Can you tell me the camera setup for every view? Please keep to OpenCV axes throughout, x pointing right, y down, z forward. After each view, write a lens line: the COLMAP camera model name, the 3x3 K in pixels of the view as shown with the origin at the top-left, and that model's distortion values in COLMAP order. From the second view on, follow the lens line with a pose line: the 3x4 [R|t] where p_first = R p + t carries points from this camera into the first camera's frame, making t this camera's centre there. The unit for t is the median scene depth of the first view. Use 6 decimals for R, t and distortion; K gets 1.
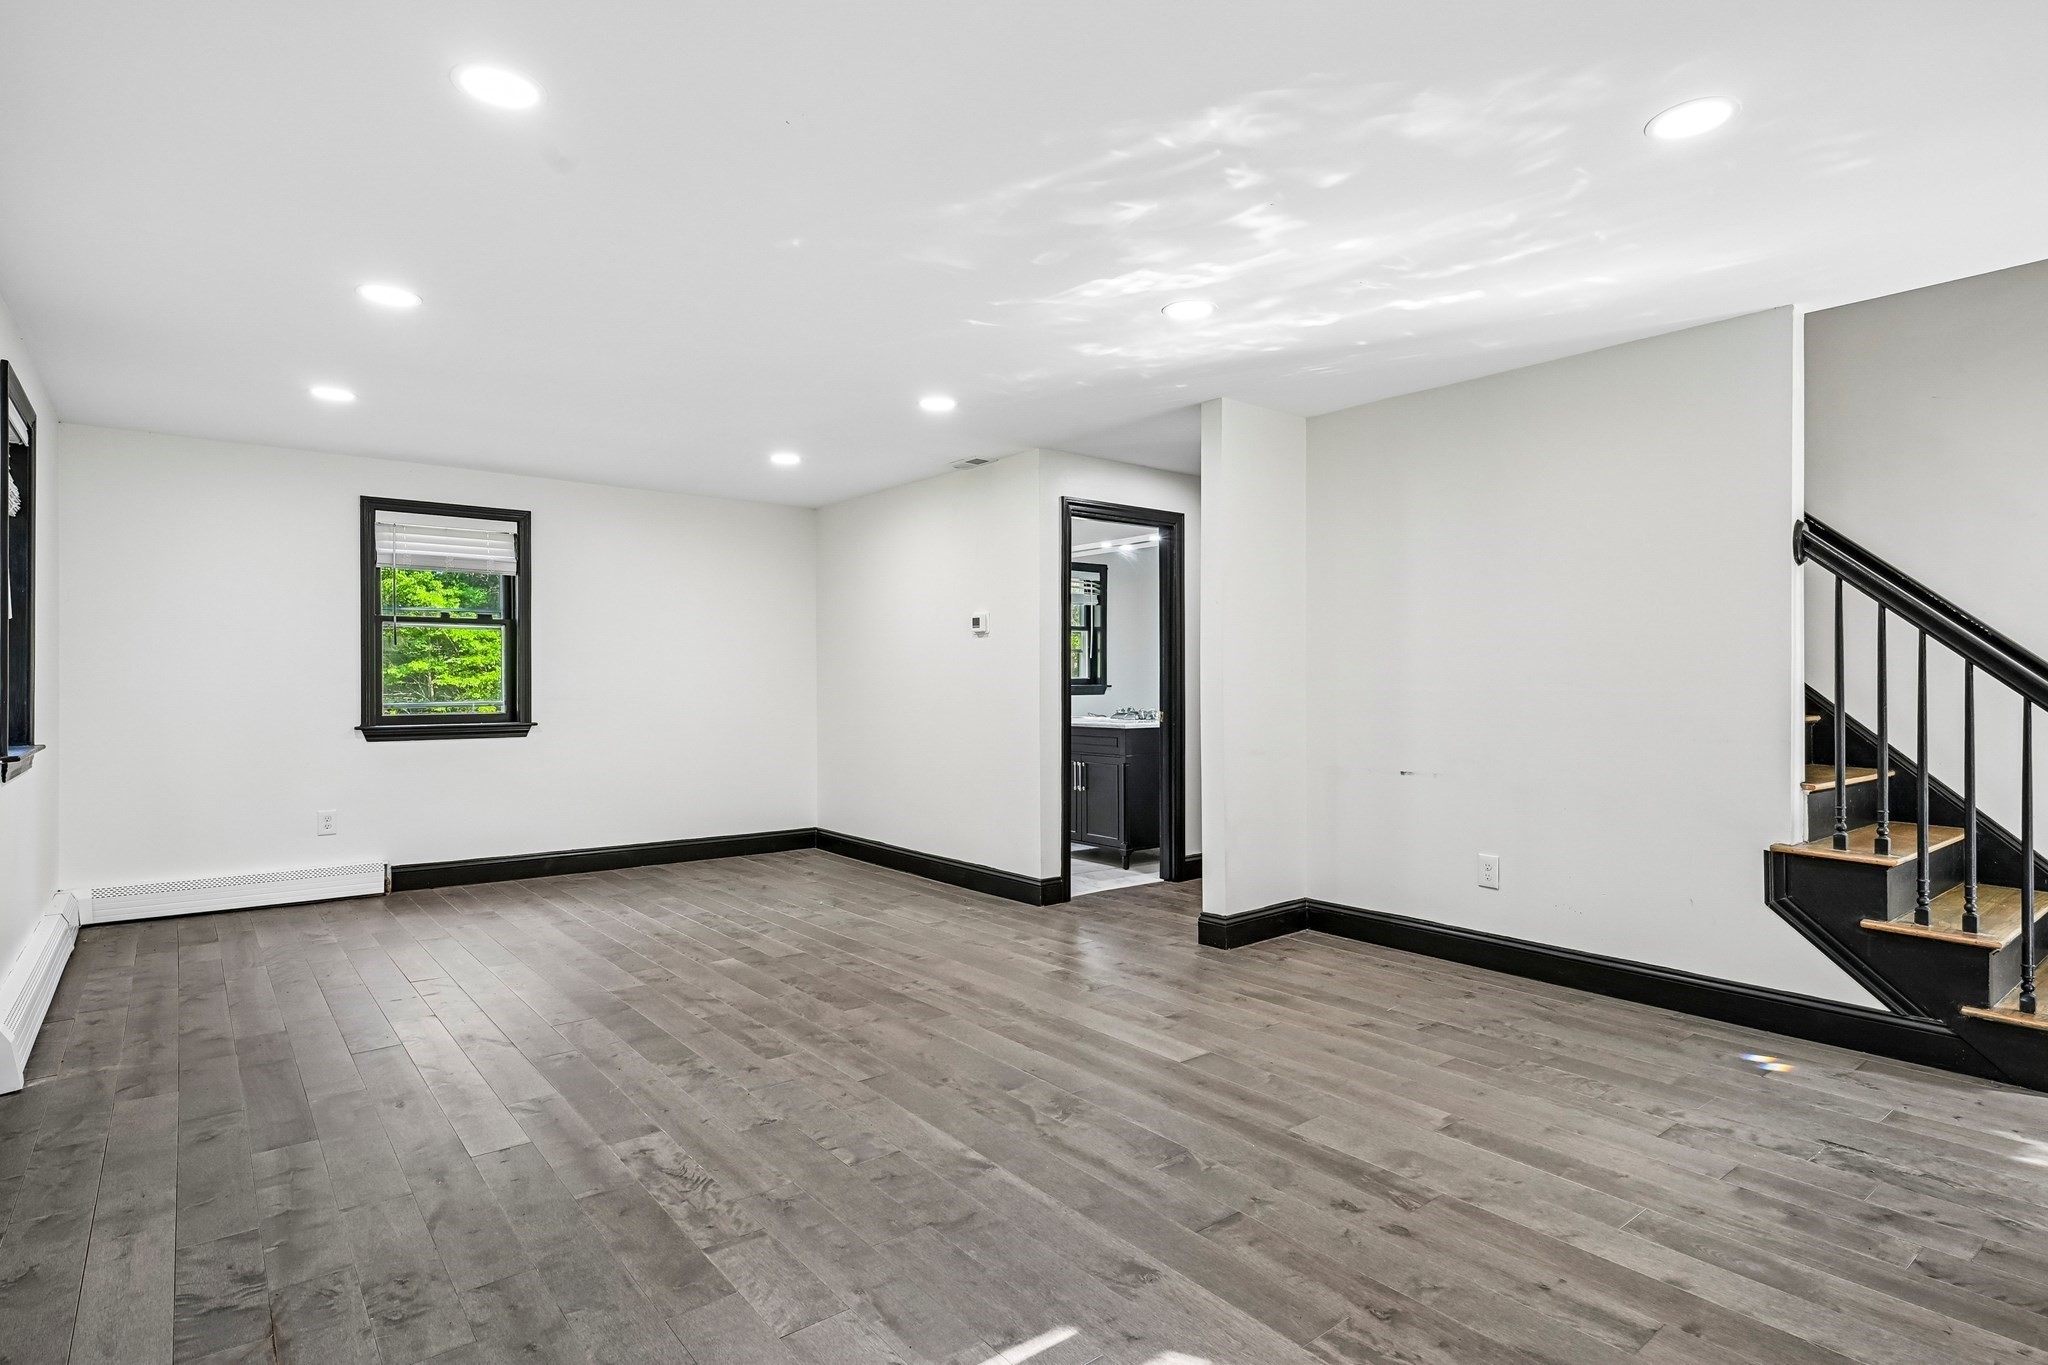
lens RADIAL K [[1060.4, 0, 1026.4], [0, 1060.4, 681.7], [0, 0, 1]] dist [0.002542, 0.000751]
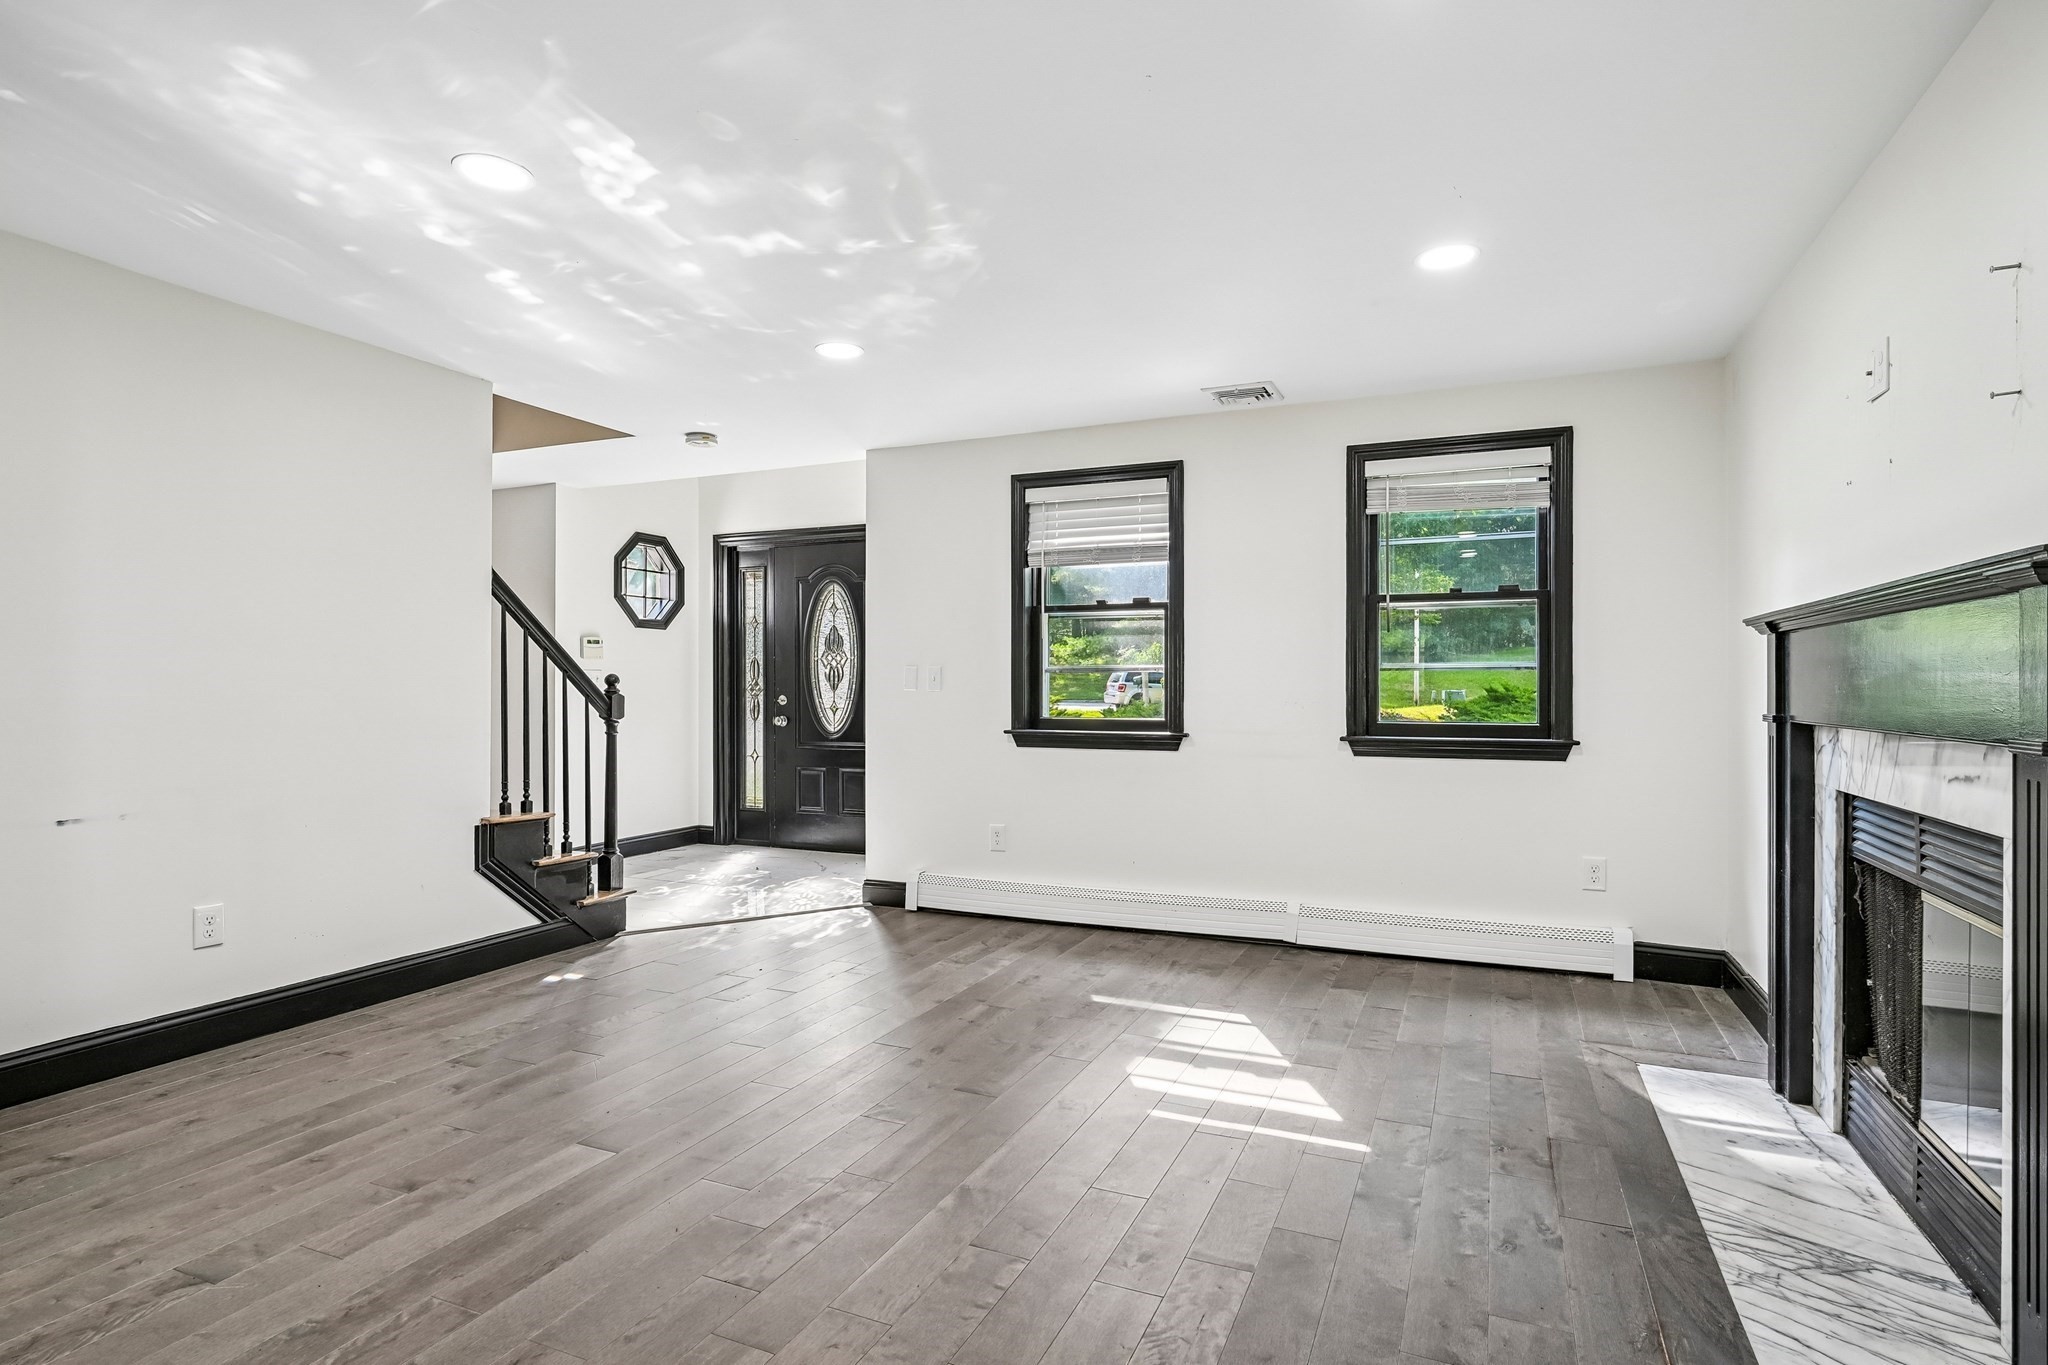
lens RADIAL K [[1060.4, 0, 1026.4], [0, 1060.4, 681.7], [0, 0, 1]] dist [0.002542, 0.000751]
pose [[-0.468403, 0.006857, 0.883488, -0.670417], [0.000425, 0.999972, -0.007535, 0.005356], [-0.883515, -0.003154, -0.468393, 1.030987]]
